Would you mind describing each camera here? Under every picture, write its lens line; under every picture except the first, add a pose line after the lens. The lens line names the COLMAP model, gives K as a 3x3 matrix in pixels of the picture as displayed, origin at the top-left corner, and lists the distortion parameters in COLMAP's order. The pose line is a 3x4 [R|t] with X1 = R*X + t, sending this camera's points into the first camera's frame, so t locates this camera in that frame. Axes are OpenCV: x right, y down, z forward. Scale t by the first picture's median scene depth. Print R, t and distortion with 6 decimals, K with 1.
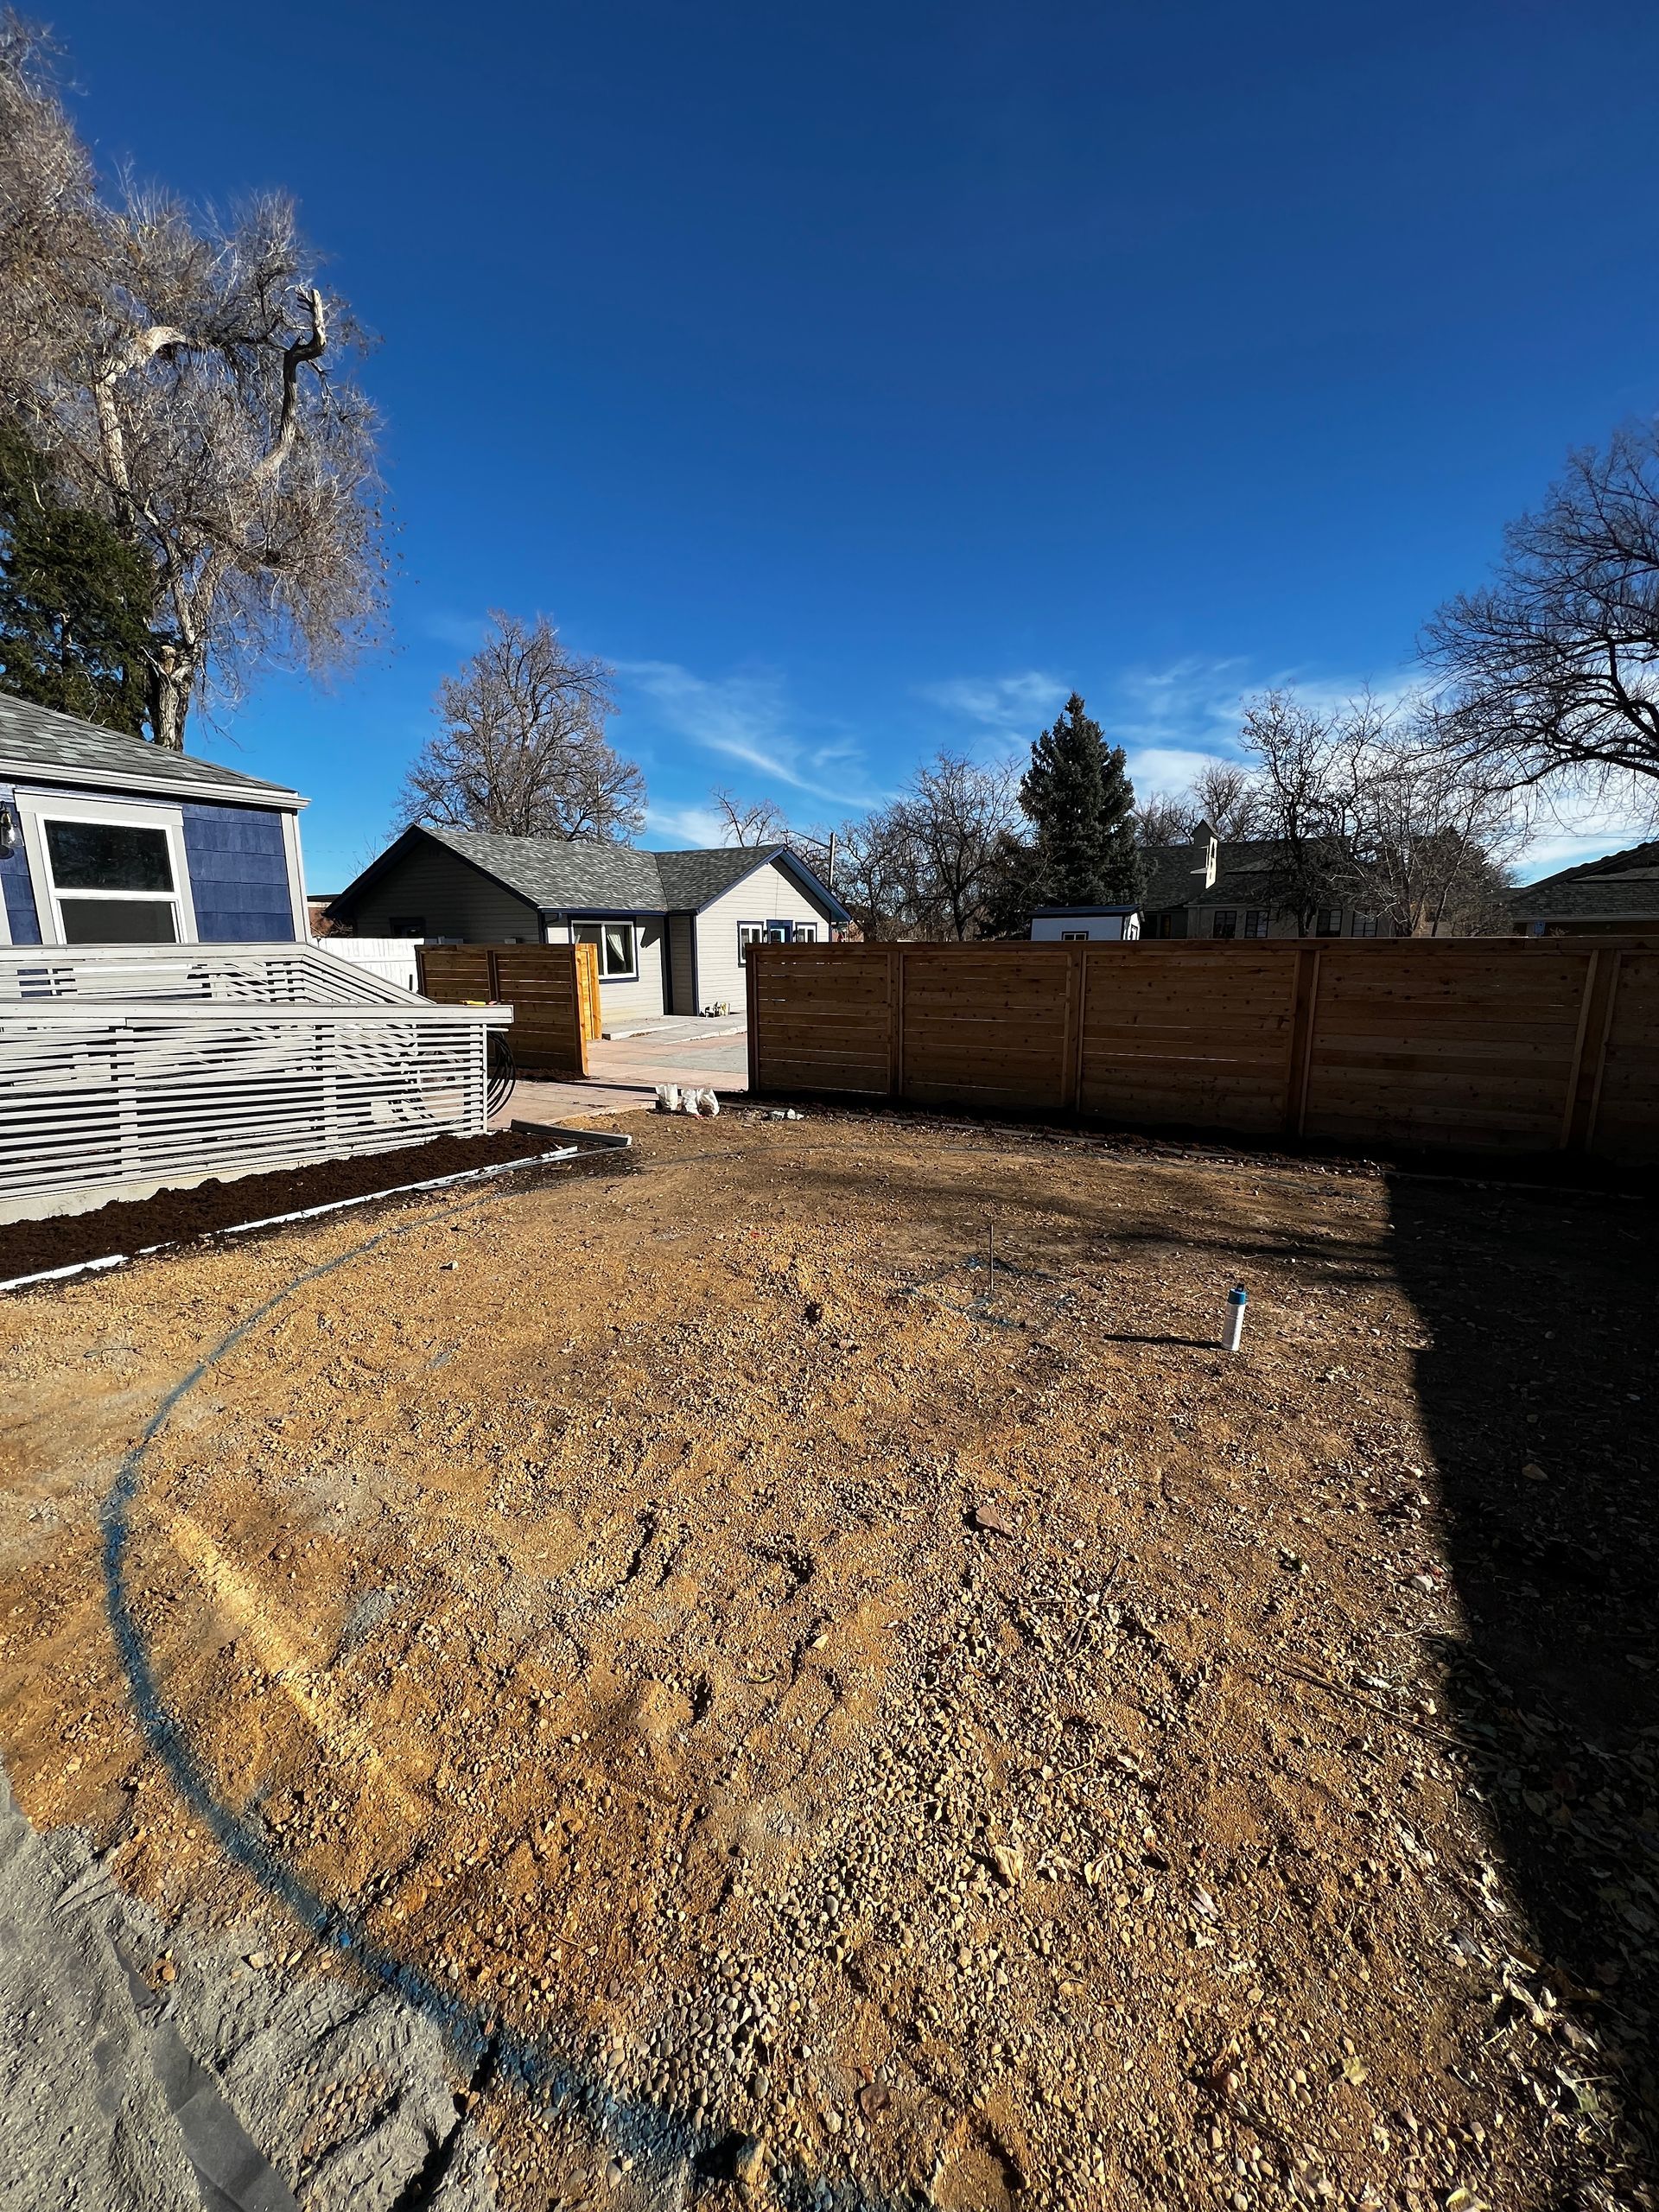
lens RADIAL K [[893.6, 0, 824.1], [0, 893.6, 1102.0], [0, 0, 1]] dist [0.003557, -0.000349]
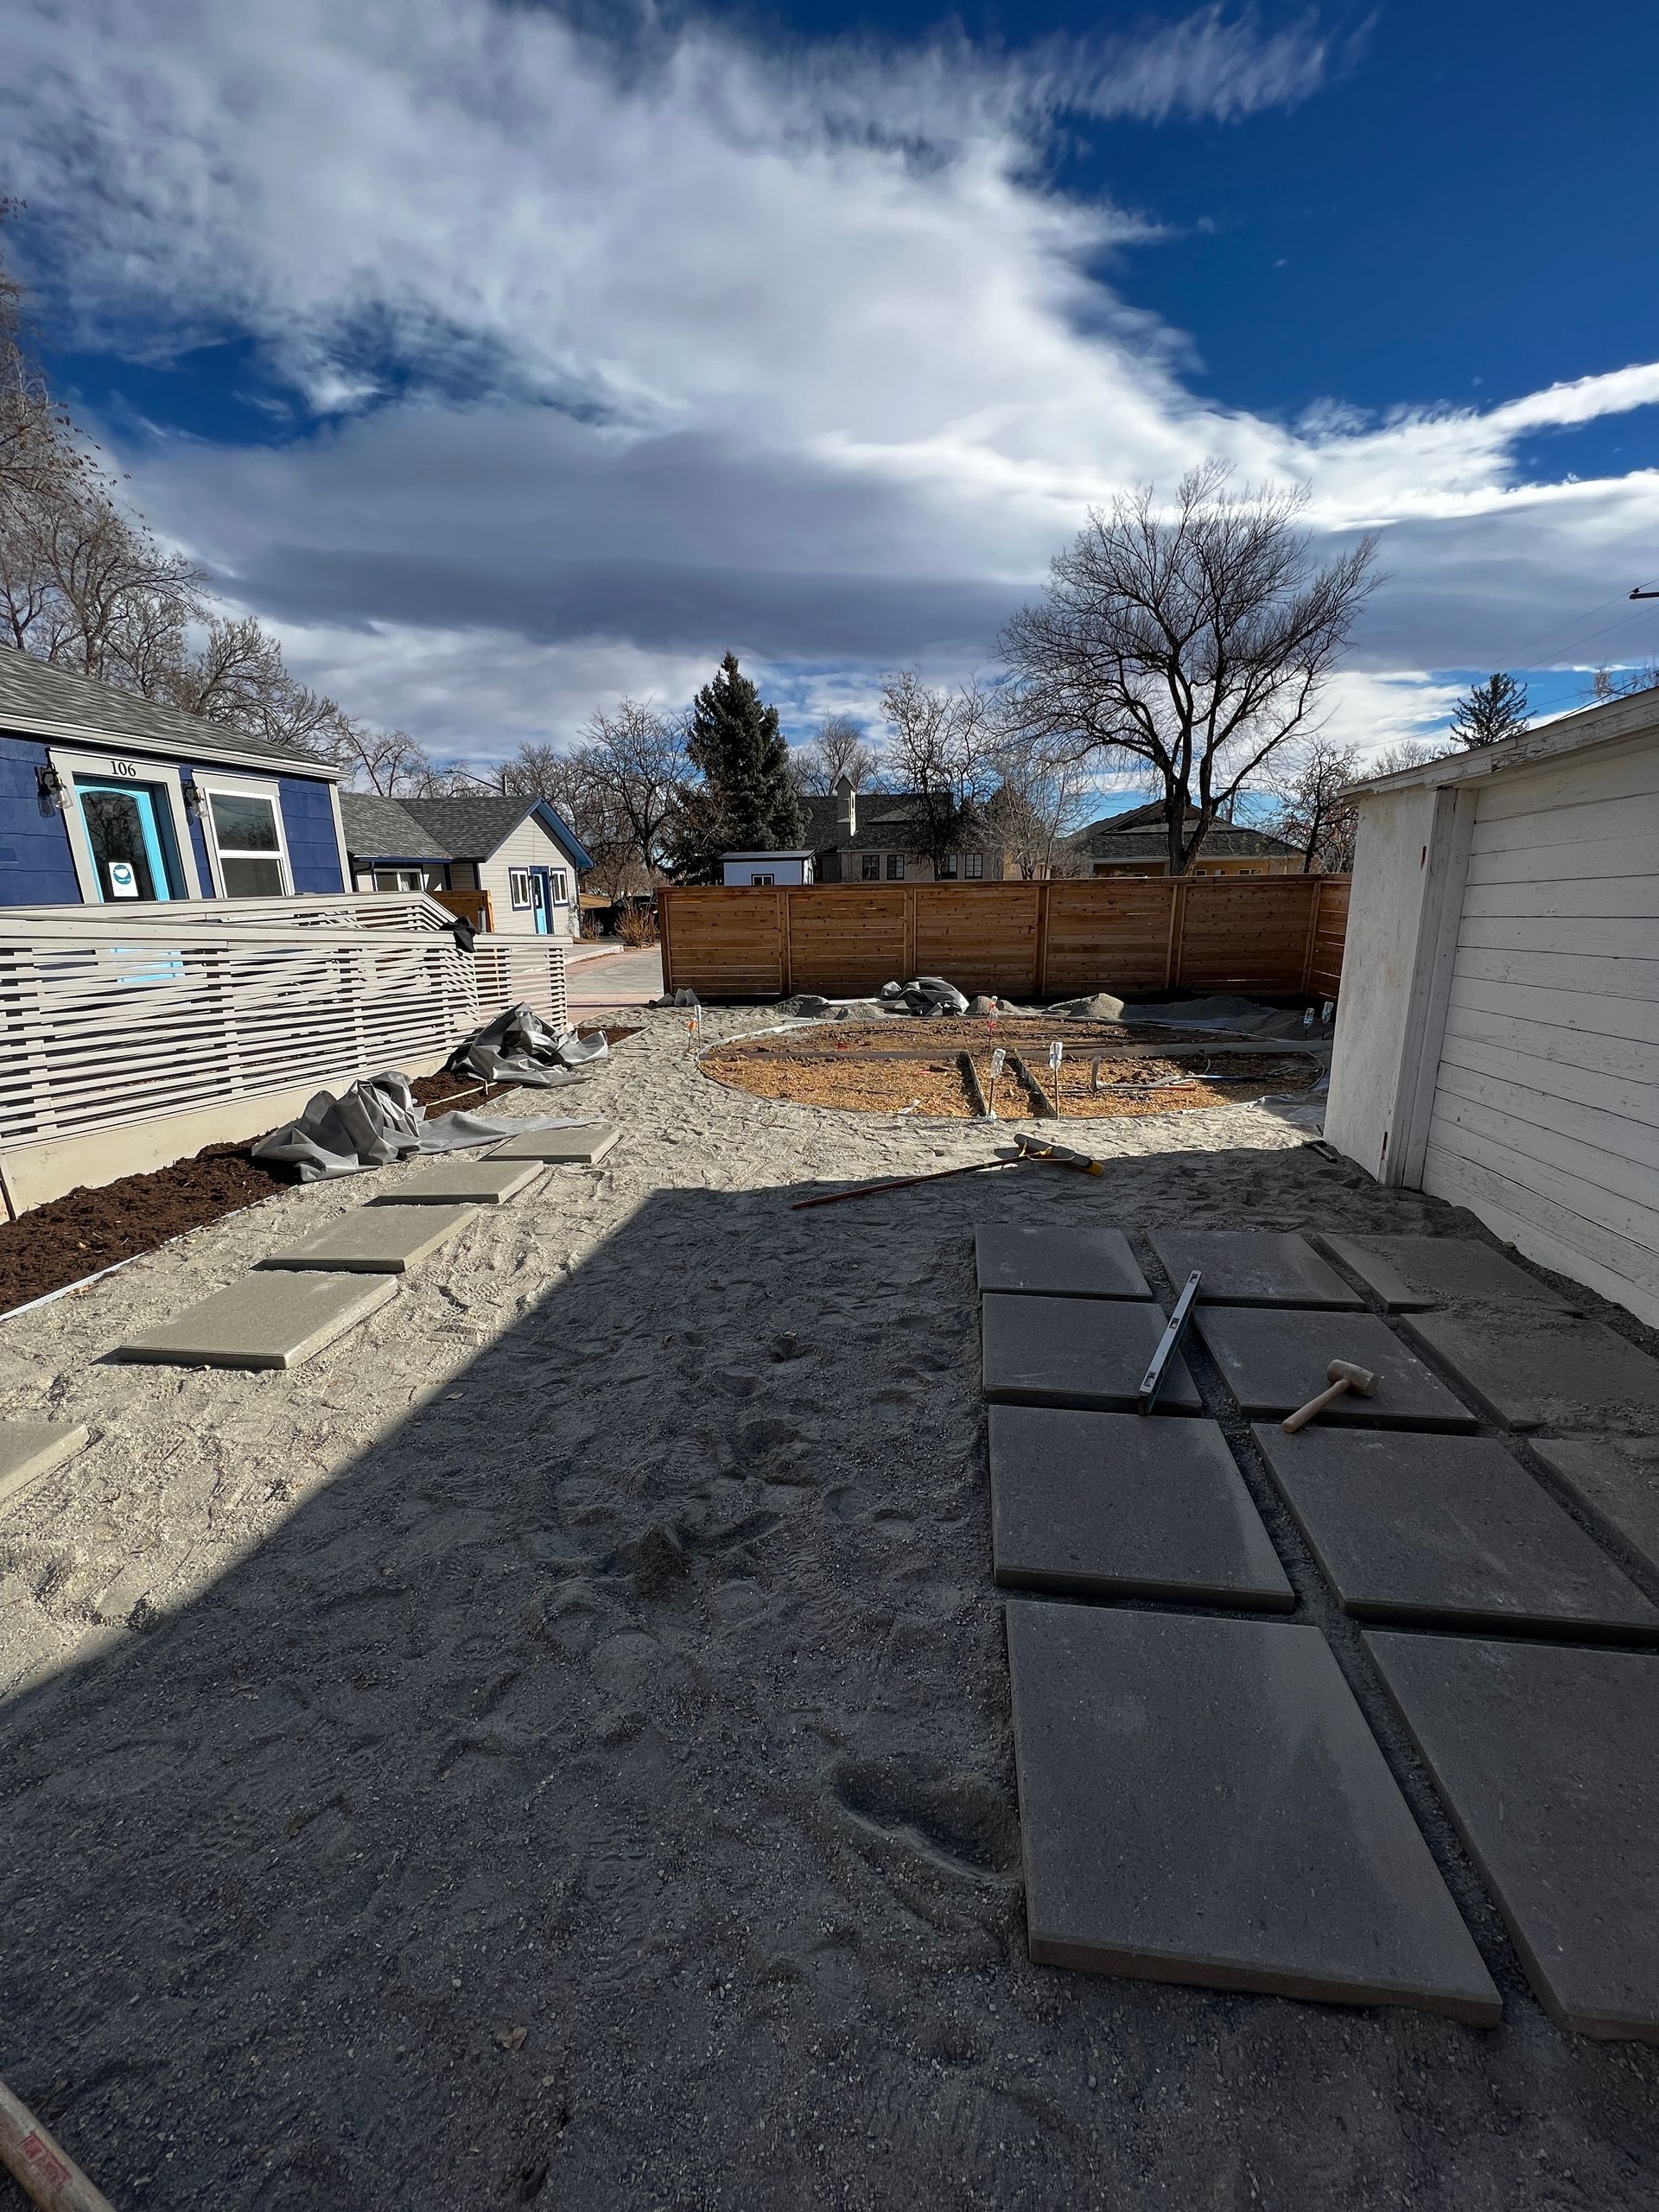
lens RADIAL K [[893.6, 0, 835.2], [0, 893.6, 1109.8], [0, 0, 1]] dist [0.003557, -0.000349]
pose [[0.911242, -0.114453, 0.395650, -0.193175], [0.086514, 0.992373, 0.087818, 0.025200], [-0.402683, -0.045794, 0.914193, -0.151281]]
